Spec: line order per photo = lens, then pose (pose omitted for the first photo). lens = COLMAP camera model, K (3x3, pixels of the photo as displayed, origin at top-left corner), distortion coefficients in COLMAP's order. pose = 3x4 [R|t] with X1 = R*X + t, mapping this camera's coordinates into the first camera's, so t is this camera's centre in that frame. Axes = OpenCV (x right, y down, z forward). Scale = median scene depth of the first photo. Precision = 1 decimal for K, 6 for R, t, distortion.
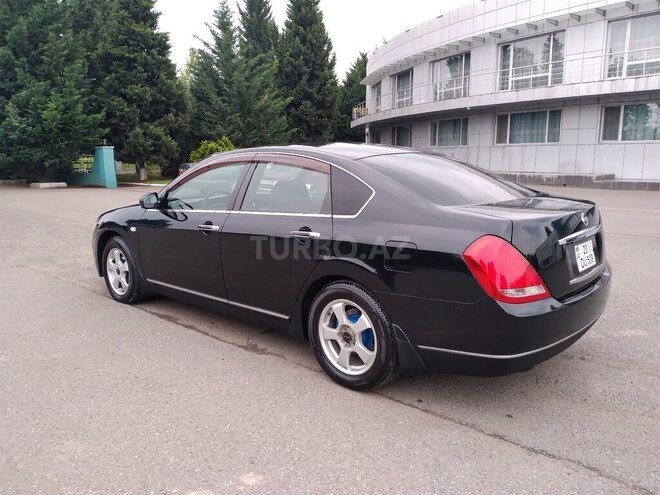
lens RADIAL K [[525.7, 0, 331.4], [0, 525.7, 248.0], [0, 0, 1]] dist [0.000817, -0.004072]
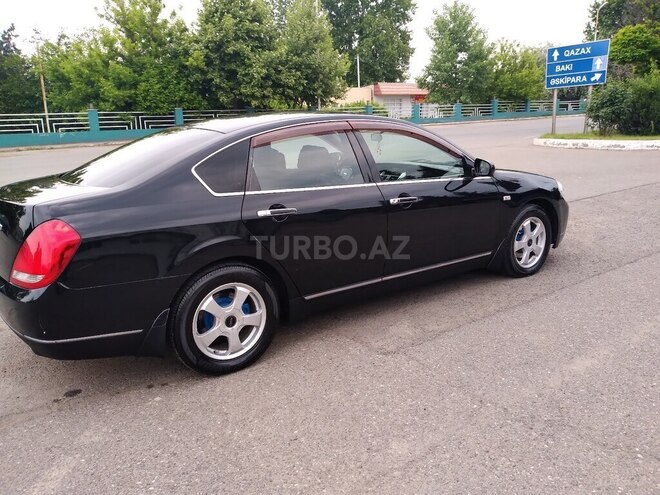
lens RADIAL K [[528.7, 0, 329.5], [0, 528.7, 249.5], [0, 0, 1]] dist [-0.007661, -0.004685]
pose [[-0.221922, 0.253369, -0.941570, 0.186087], [-0.139806, 0.947403, 0.287891, -0.050133], [0.964990, 0.195527, -0.174827, 0.257838]]
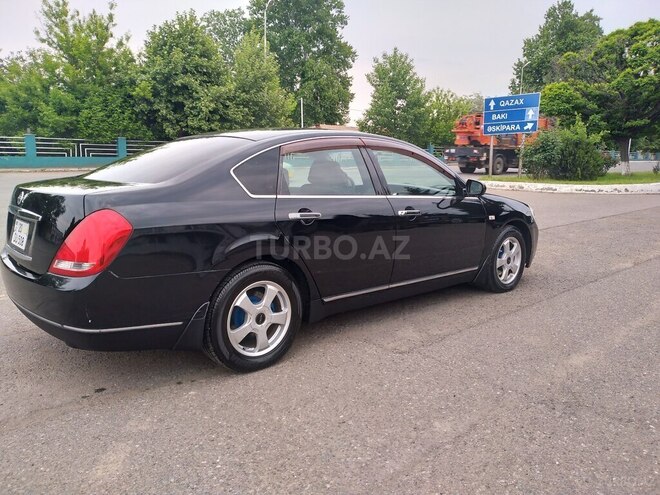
lens RADIAL K [[528.8, 0, 331.2], [0, 528.8, 249.0], [0, 0, 1]] dist [0.001040, -0.017326]
pose [[-0.103186, 0.178760, -0.978467, 0.201334], [-0.187178, 0.962653, 0.195610, -0.037943], [0.976892, 0.203331, -0.065873, 0.235692]]
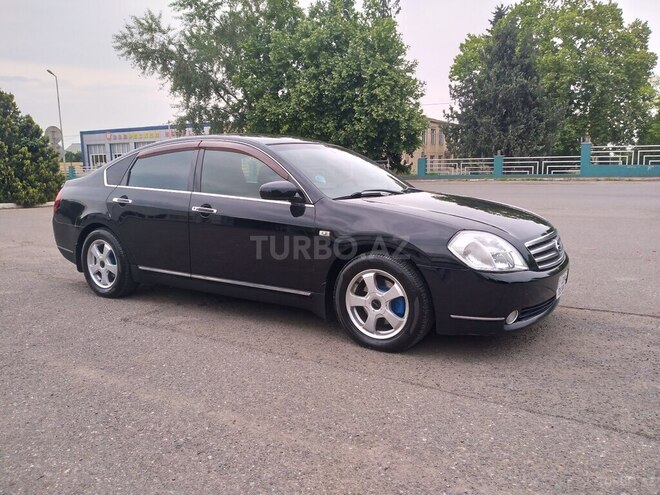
lens RADIAL K [[532.9, 0, 330.0], [0, 532.9, 247.5], [0, 0, 1]] dist [0.004881, -0.016062]
pose [[-0.988554, 0.042201, -0.144843, -0.004310], [-0.006438, 0.947404, 0.319976, -0.068947], [0.150729, 0.317246, -0.936288, 0.443135]]
